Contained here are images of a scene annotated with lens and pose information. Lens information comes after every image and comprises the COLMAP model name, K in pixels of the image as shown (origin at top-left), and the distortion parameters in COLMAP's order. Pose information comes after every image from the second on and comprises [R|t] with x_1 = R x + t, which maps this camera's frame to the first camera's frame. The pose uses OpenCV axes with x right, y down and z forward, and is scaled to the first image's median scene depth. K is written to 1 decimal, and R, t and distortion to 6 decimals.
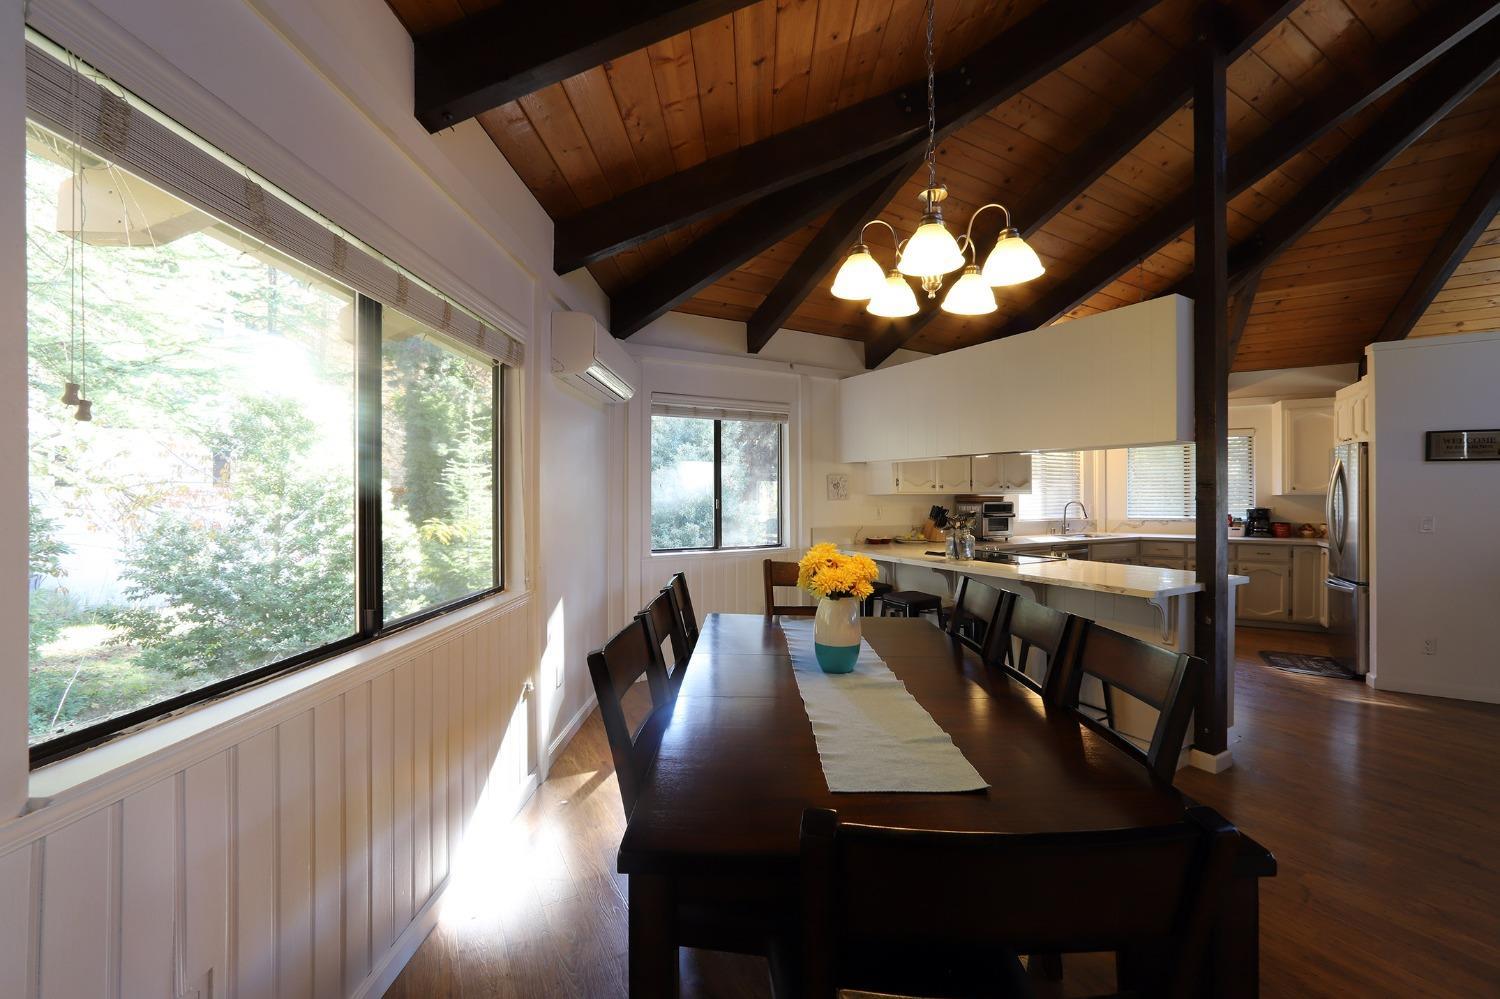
lens RADIAL K [[595.5, 0, 750.0], [0, 595.5, 499.5], [0, 0, 1]] dist [-0.034309, 0.015862]
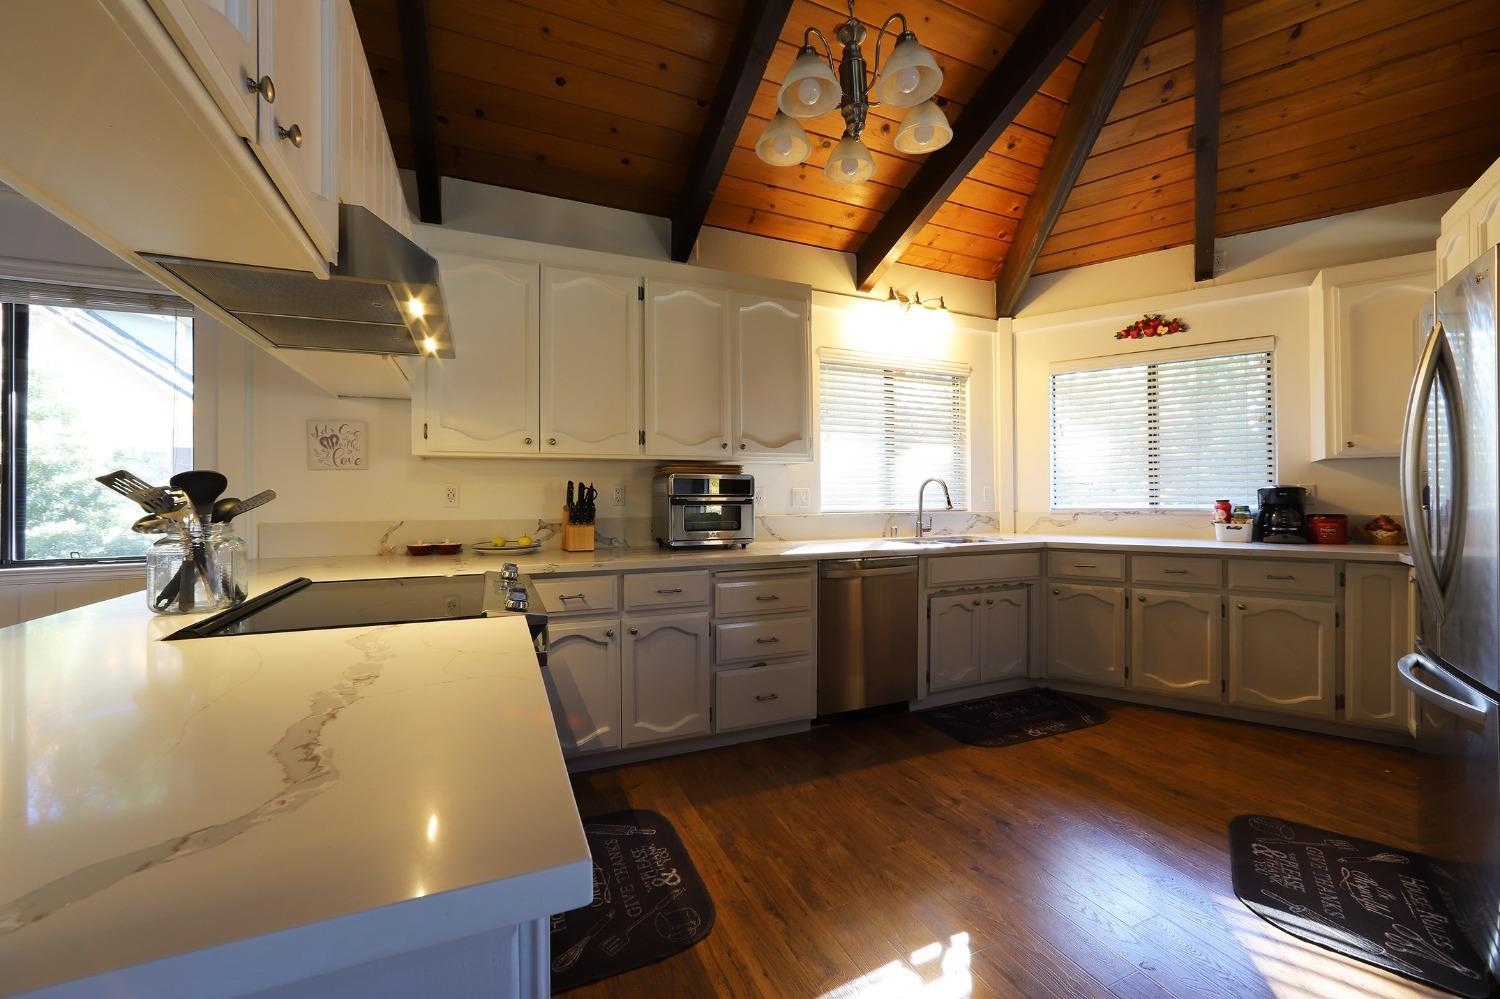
lens RADIAL K [[595.5, 0, 750.0], [0, 595.5, 499.5], [0, 0, 1]] dist [-0.034309, 0.015862]
pose [[0.994515, -0.005878, -0.104425, 0.654087], [0.005564, 0.999979, -0.003300, 0.035664], [0.104443, 0.002701, 0.994527, 0.626753]]
